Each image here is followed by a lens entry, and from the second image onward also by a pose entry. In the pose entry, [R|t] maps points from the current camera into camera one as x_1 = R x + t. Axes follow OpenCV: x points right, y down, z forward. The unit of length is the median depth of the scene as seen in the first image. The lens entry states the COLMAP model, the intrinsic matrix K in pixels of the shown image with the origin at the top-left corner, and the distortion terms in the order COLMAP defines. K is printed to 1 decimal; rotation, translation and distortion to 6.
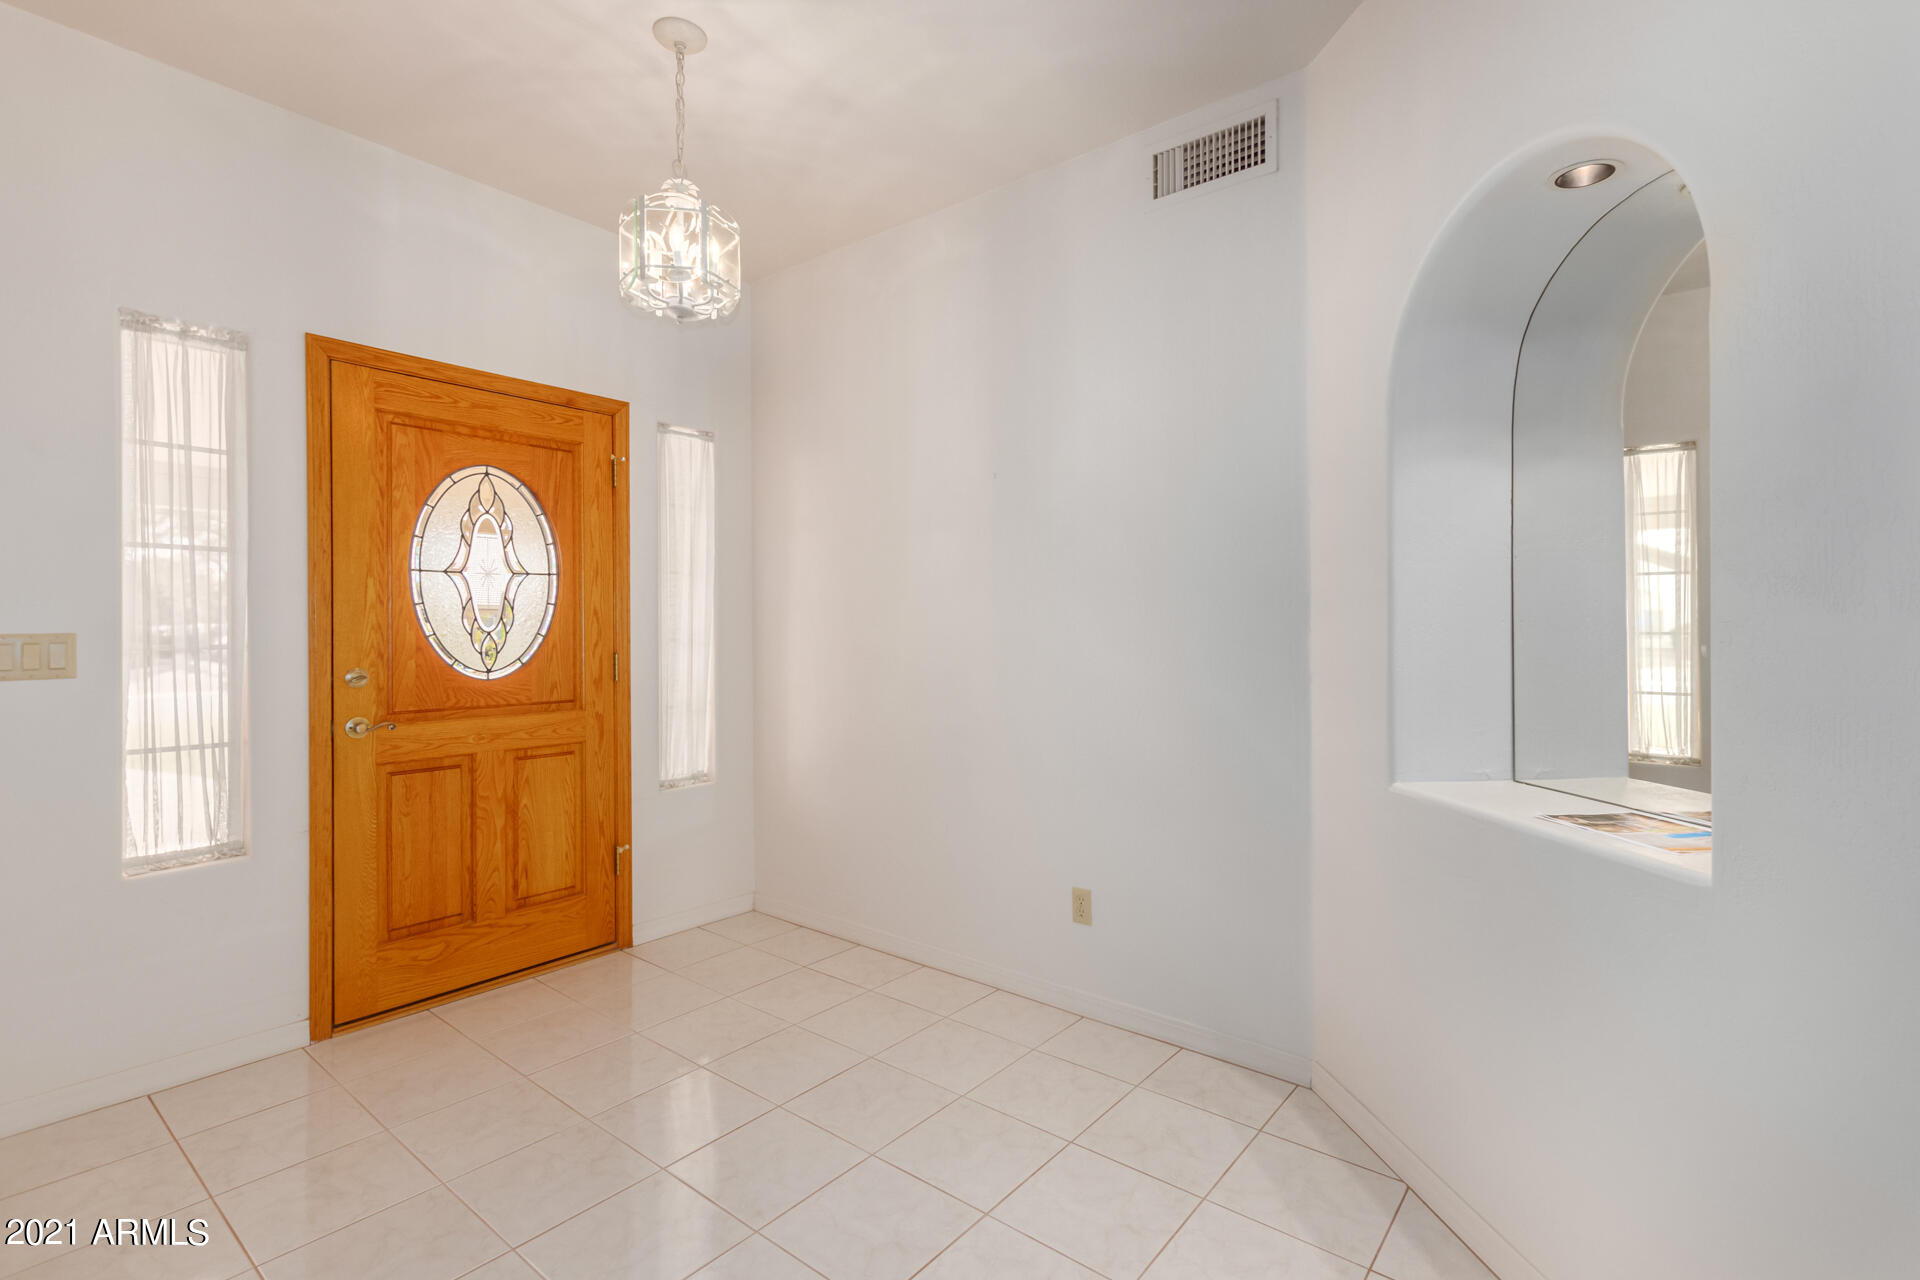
lens RADIAL K [[871.7, 0, 954.5], [0, 871.7, 628.1], [0, 0, 1]] dist [0.000301, 0.001412]
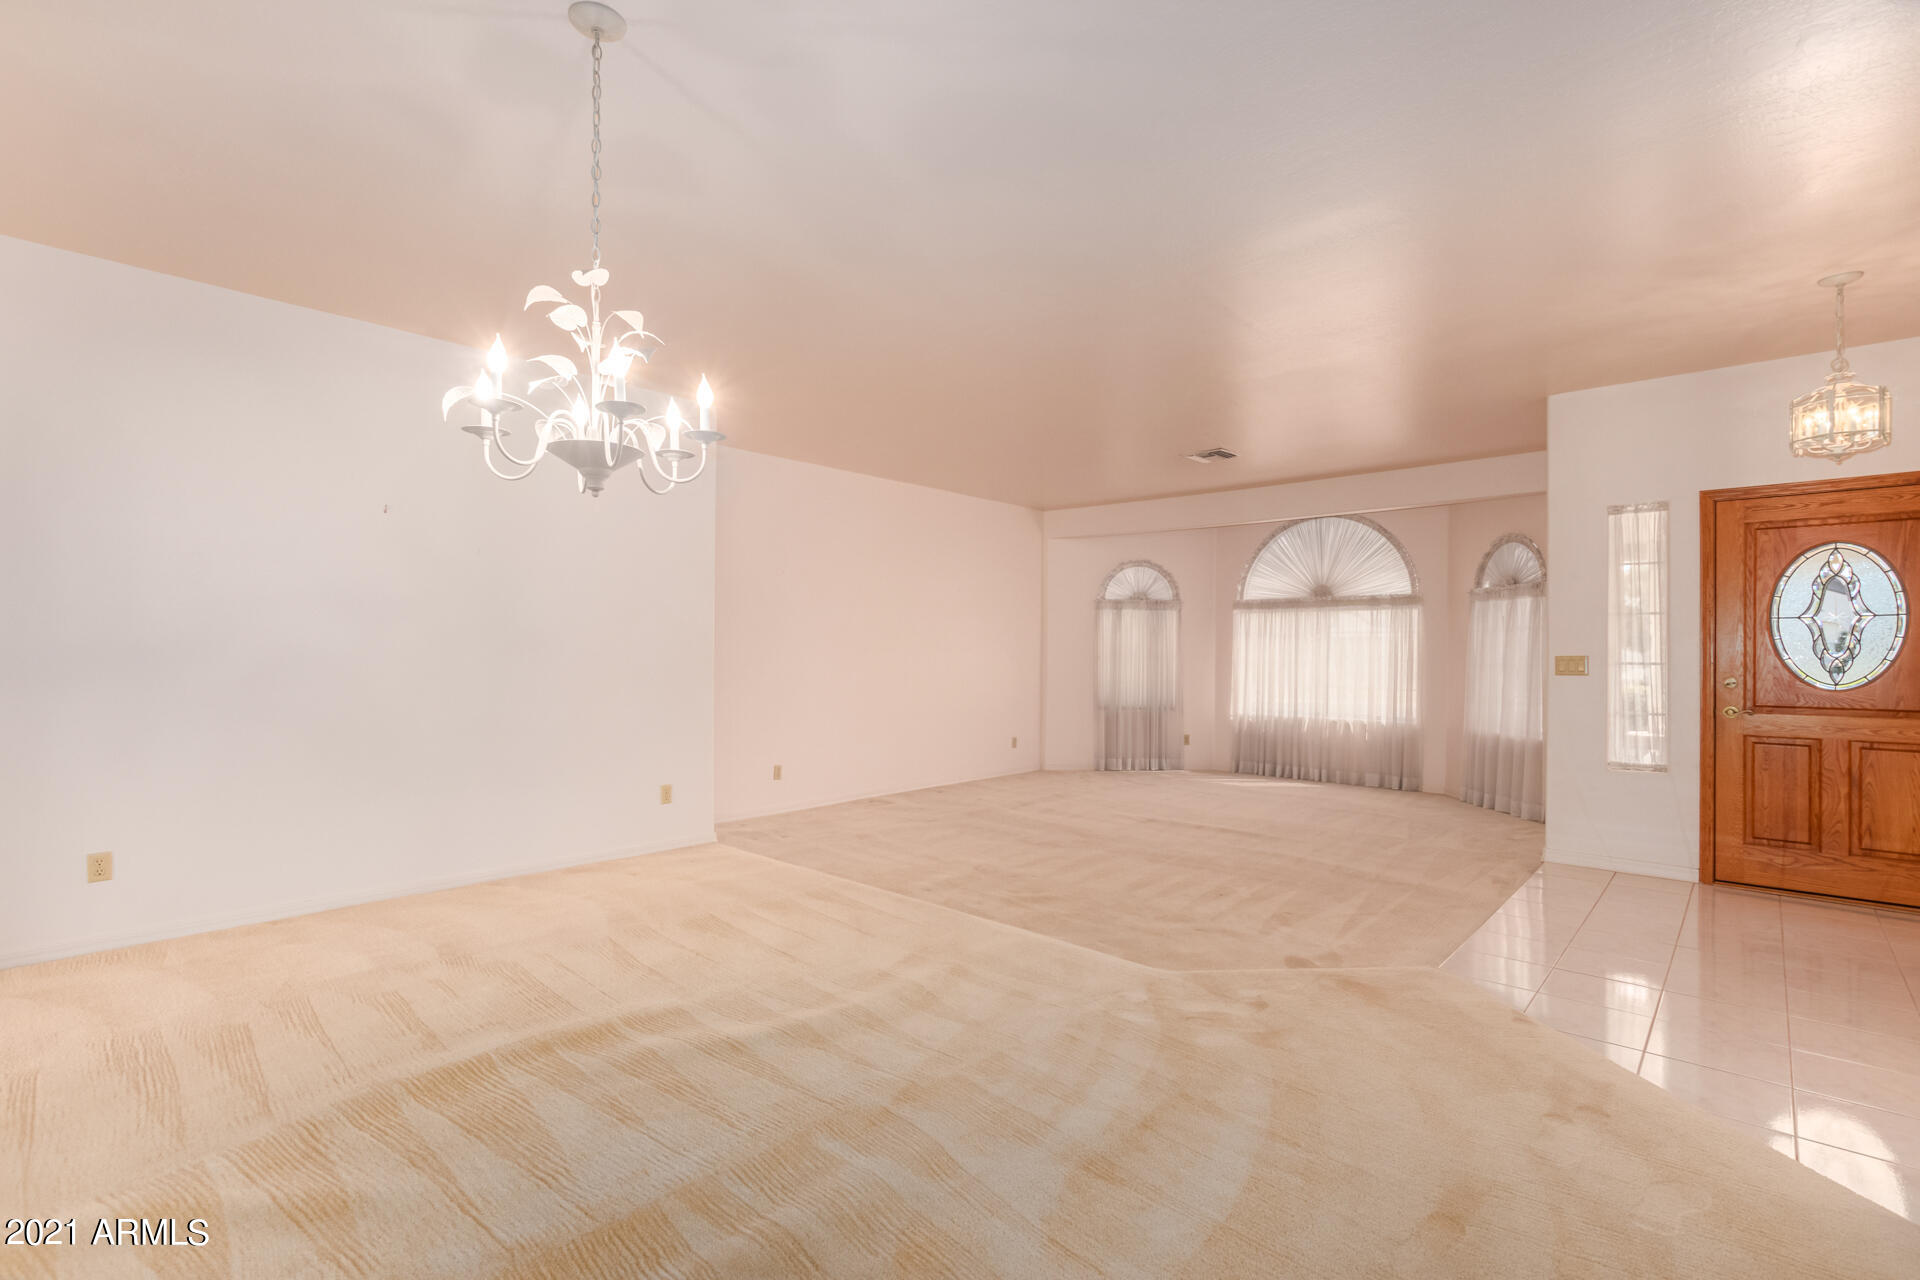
lens RADIAL K [[871.7, 0, 965.1], [0, 871.7, 651.9], [0, 0, 1]] dist [0.000301, 0.001412]
pose [[0.168163, 0.006031, -0.985741, 0.713186], [-0.002667, 0.999980, 0.005663, -0.009767], [0.985756, 0.001677, 0.168176, -0.732899]]
